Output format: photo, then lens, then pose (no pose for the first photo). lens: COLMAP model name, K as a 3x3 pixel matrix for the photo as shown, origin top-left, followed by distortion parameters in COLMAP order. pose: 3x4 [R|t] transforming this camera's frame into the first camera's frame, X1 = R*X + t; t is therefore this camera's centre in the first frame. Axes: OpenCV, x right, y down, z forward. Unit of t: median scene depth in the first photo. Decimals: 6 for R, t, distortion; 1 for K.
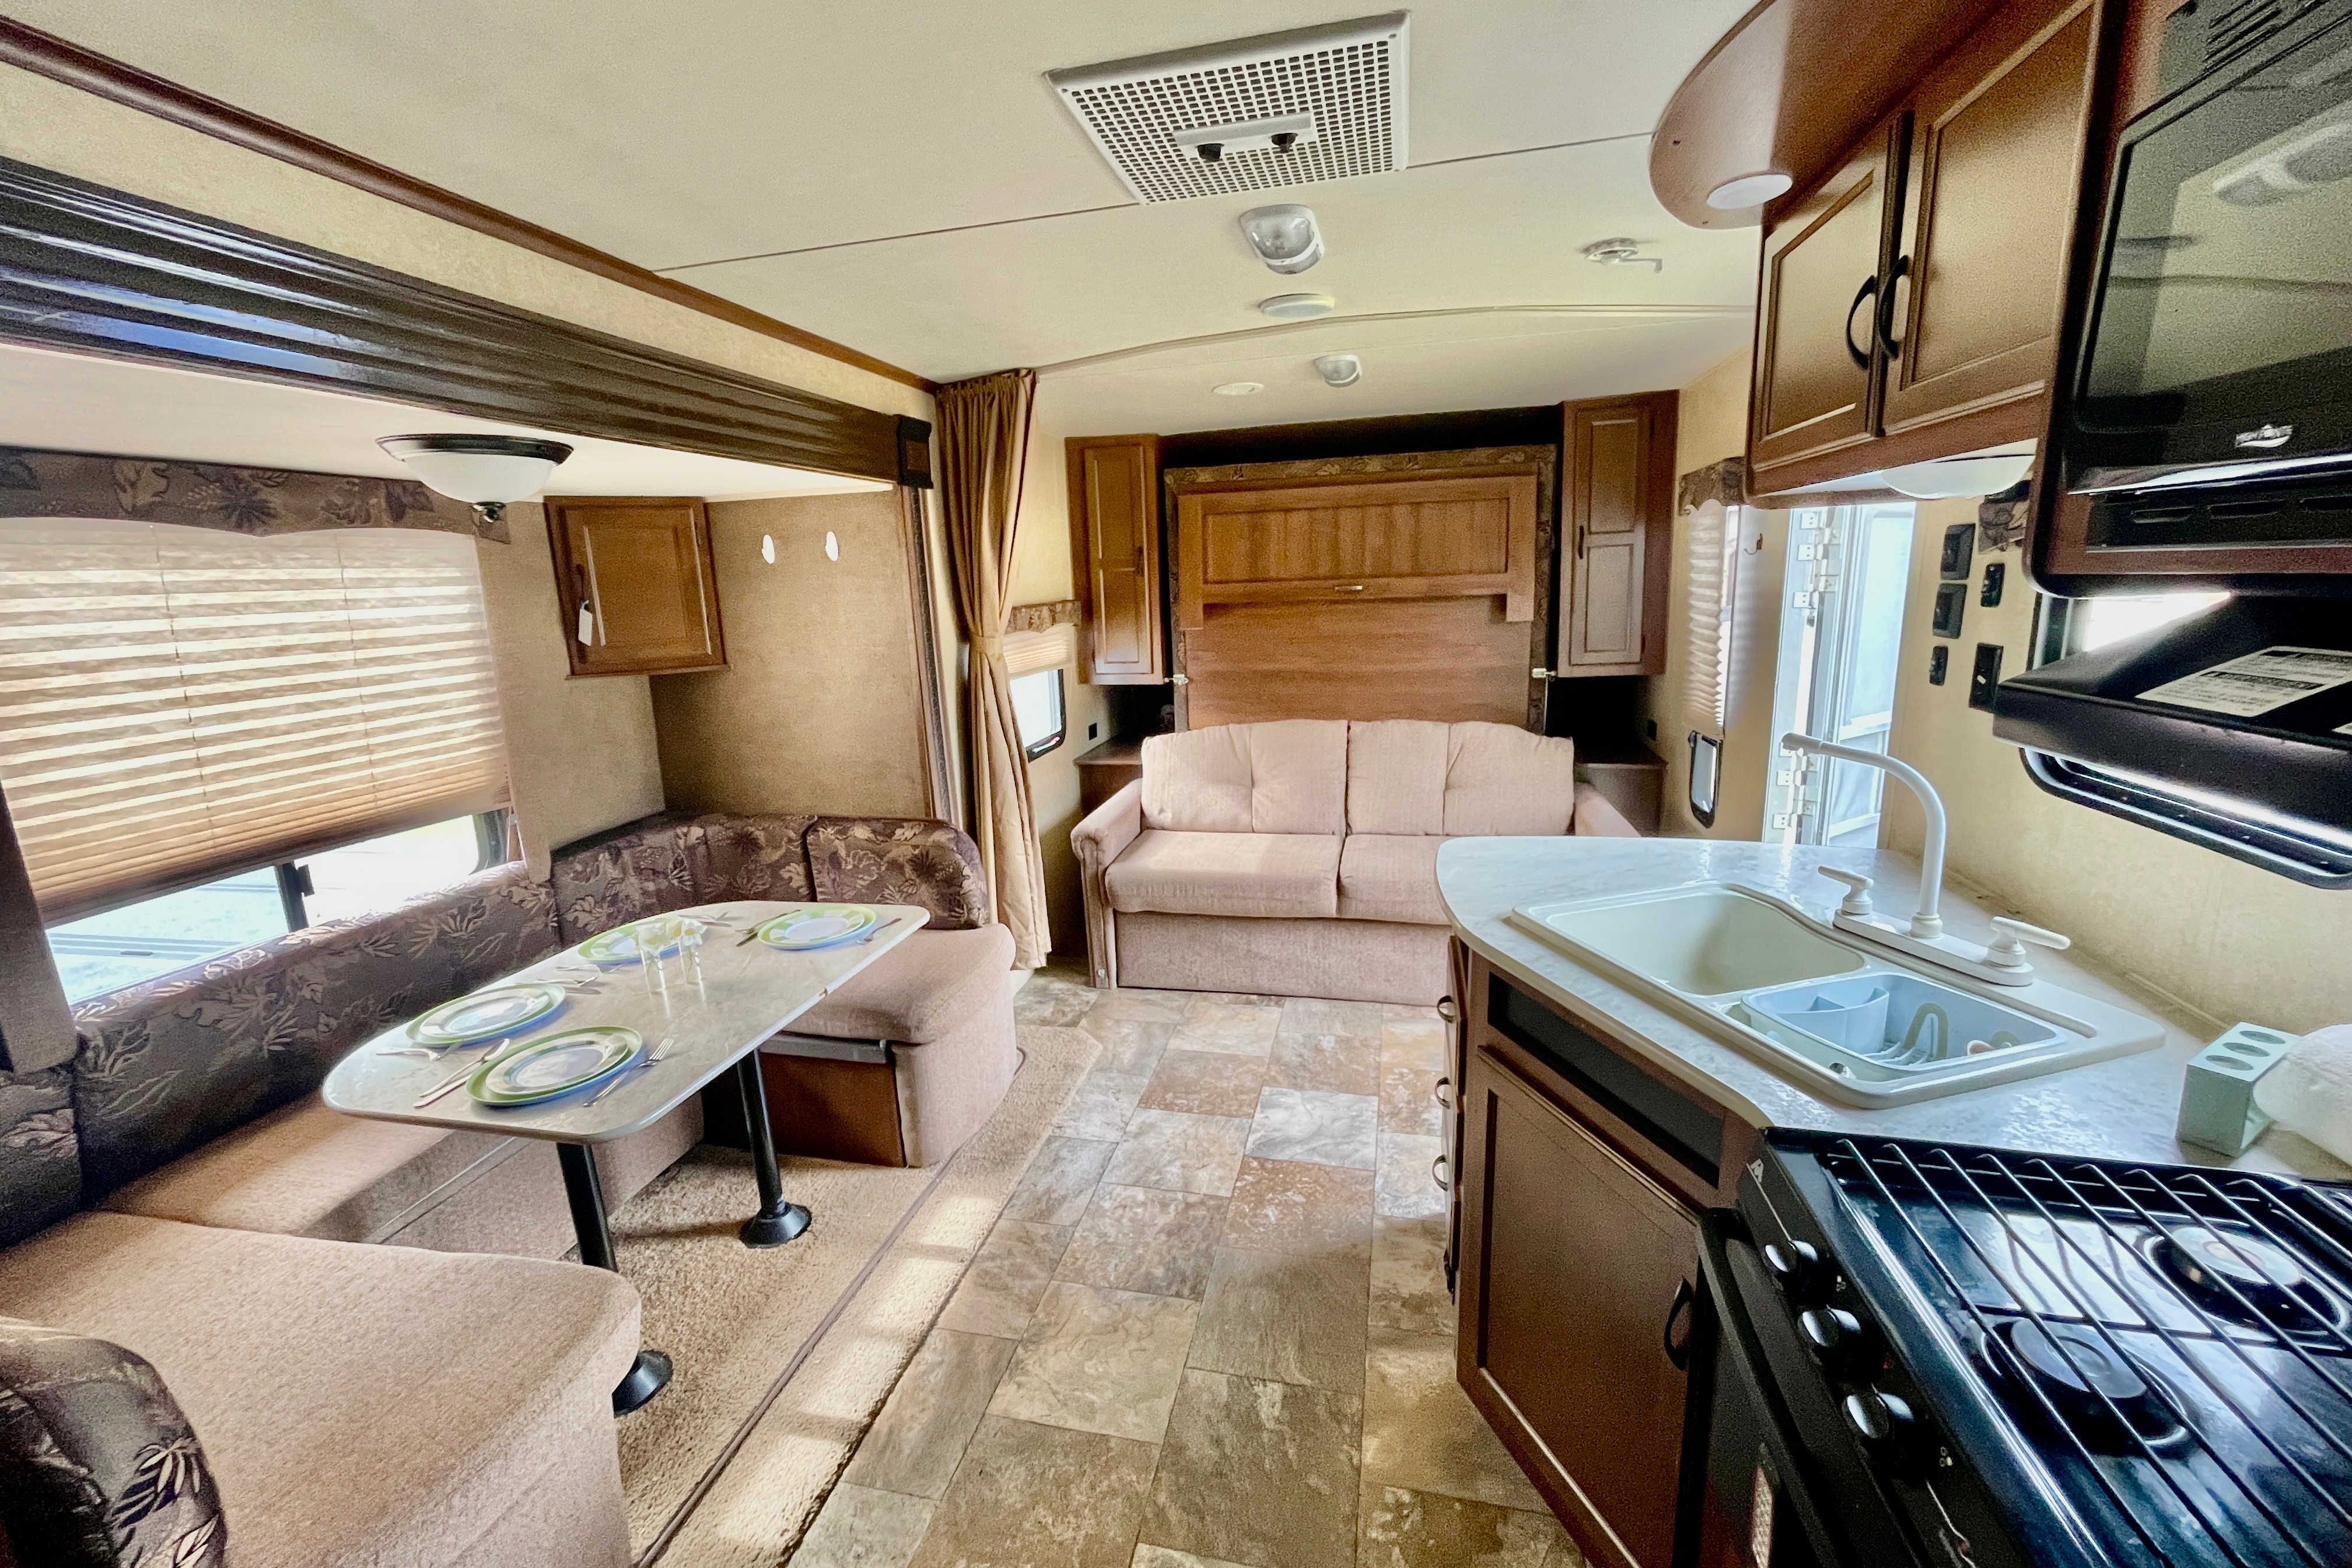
lens RADIAL K [[953.6, 0, 1174.8], [0, 953.6, 798.4], [0, 0, 1]] dist [0.001430, 0.005760]
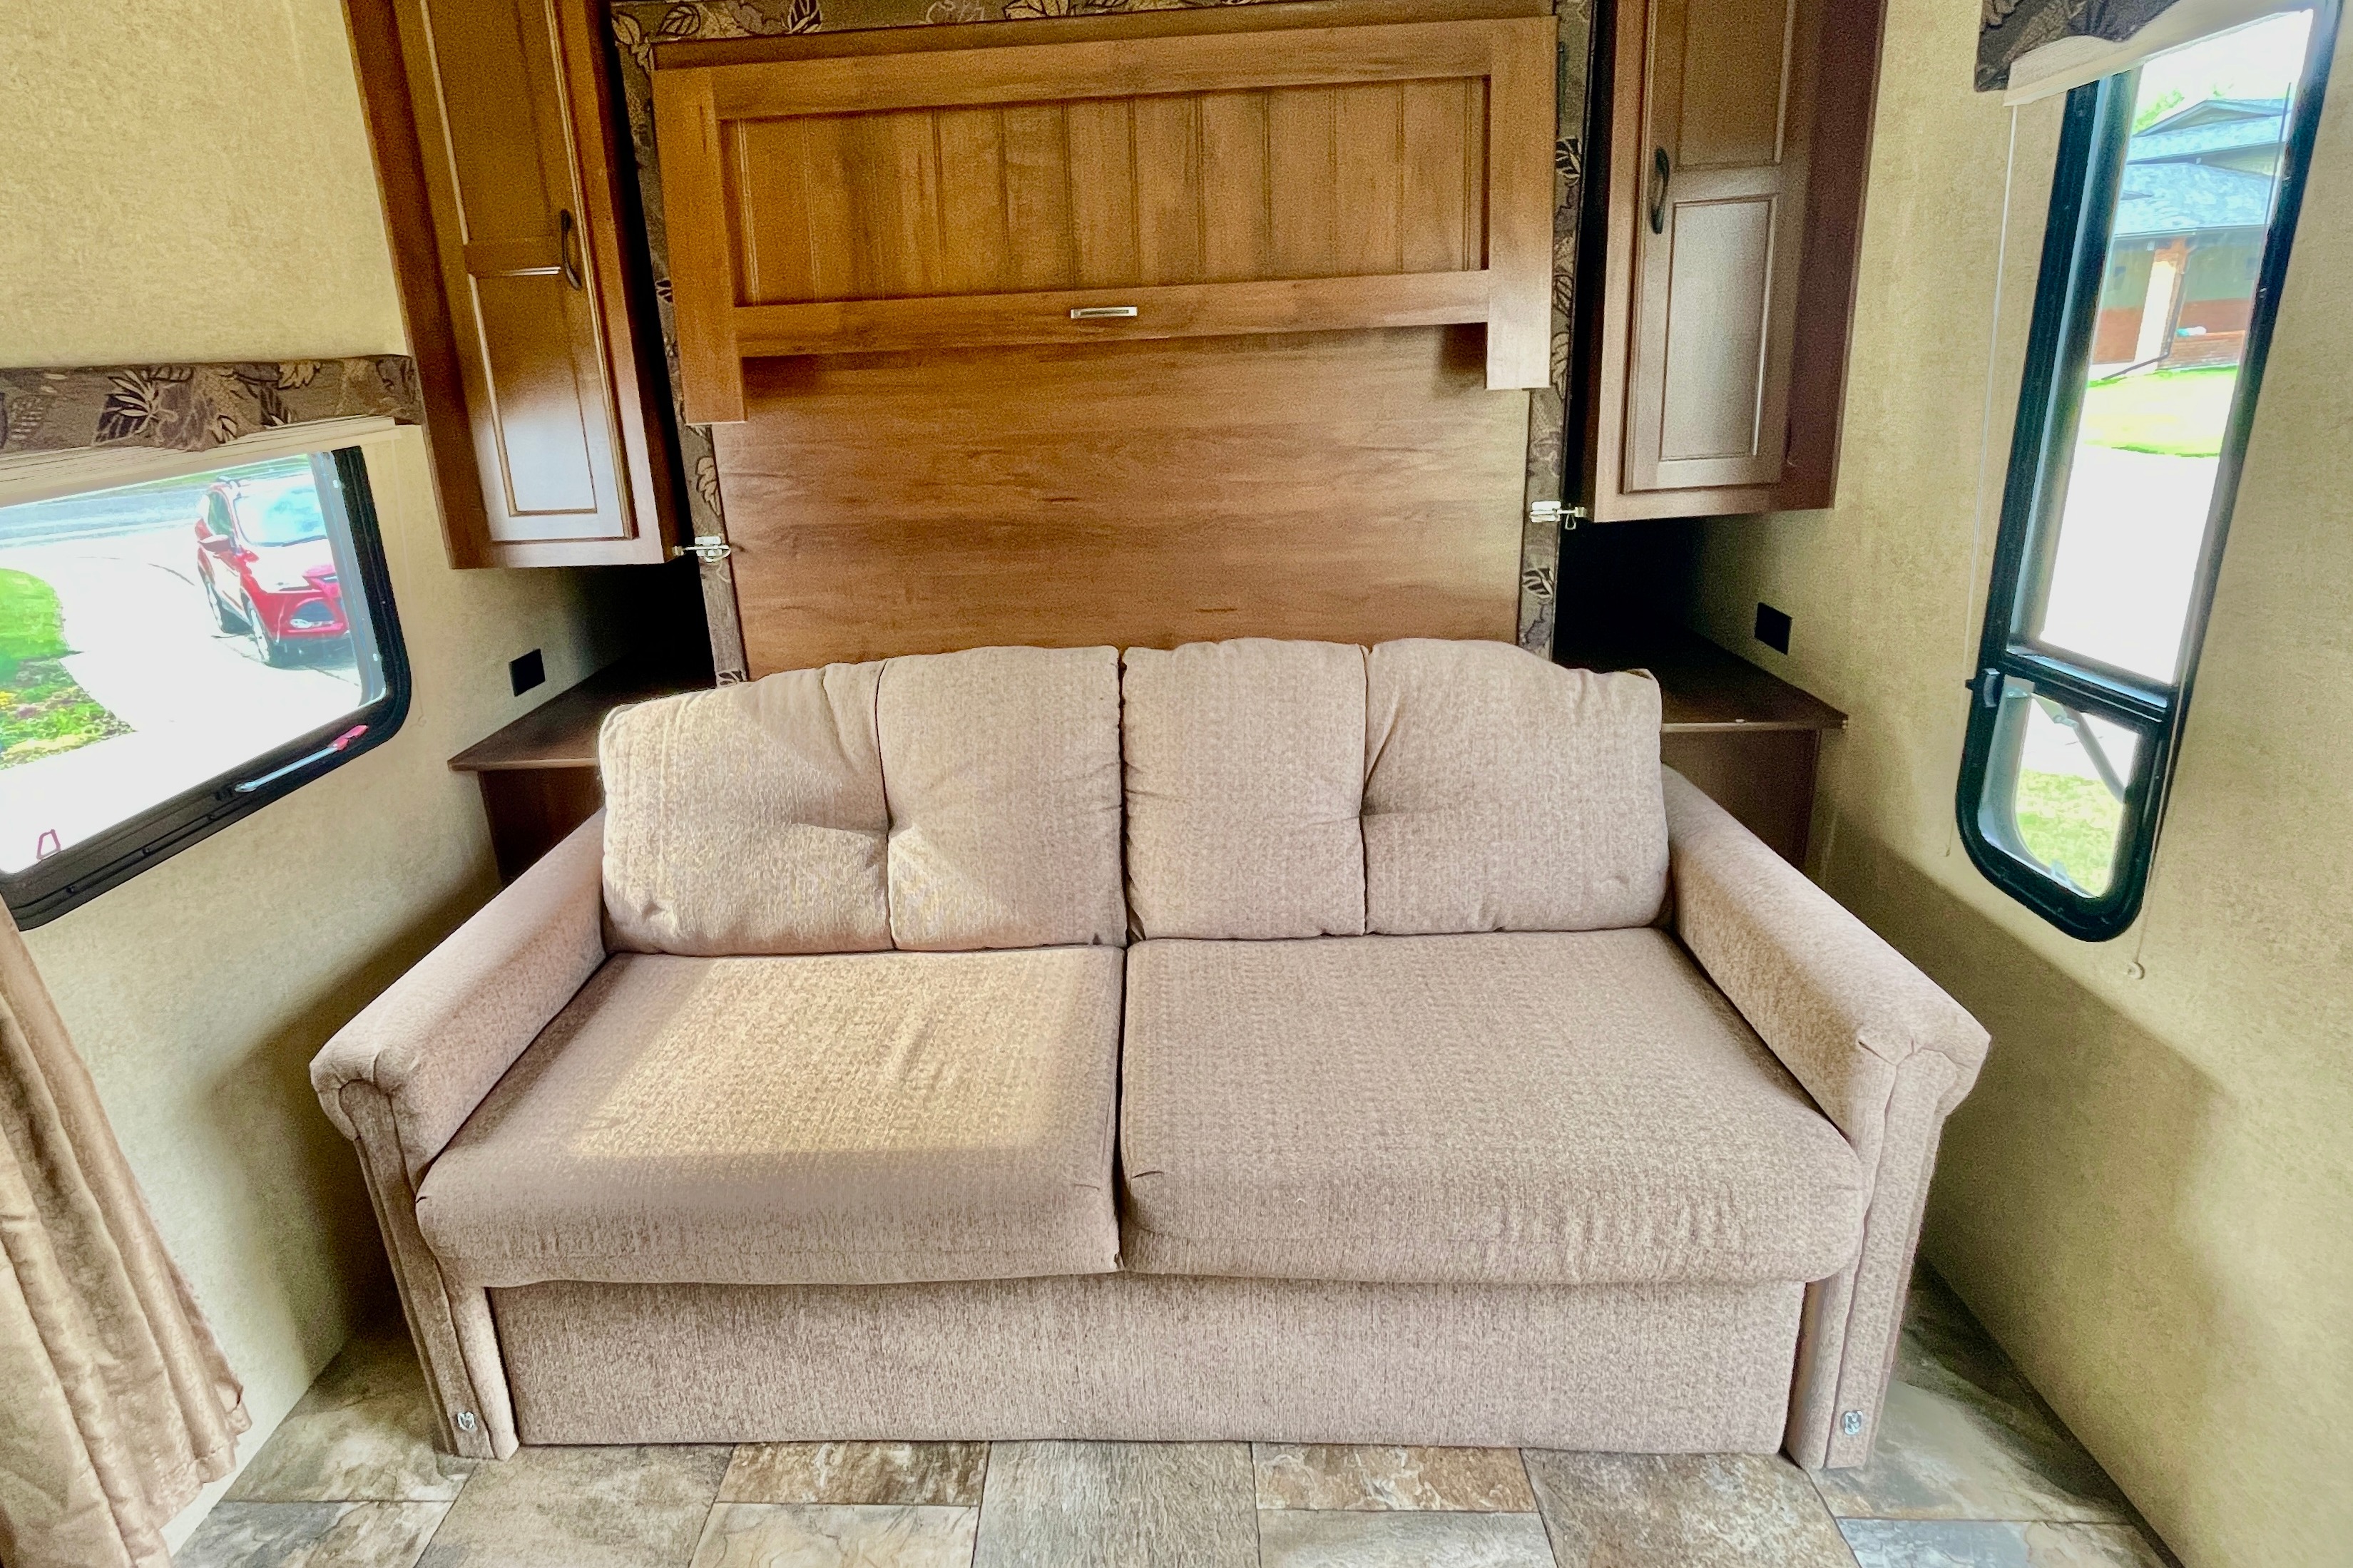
lens RADIAL K [[1179.1, 0, 1100.2], [0, 1179.1, 703.4], [0, 0, 1]] dist [0.007934, 0.001012]
pose [[0.984271, -0.060096, 0.166128, 0.089494], [0.048855, 0.996283, 0.070945, -0.093553], [-0.169774, -0.061713, 0.983549, 0.508214]]
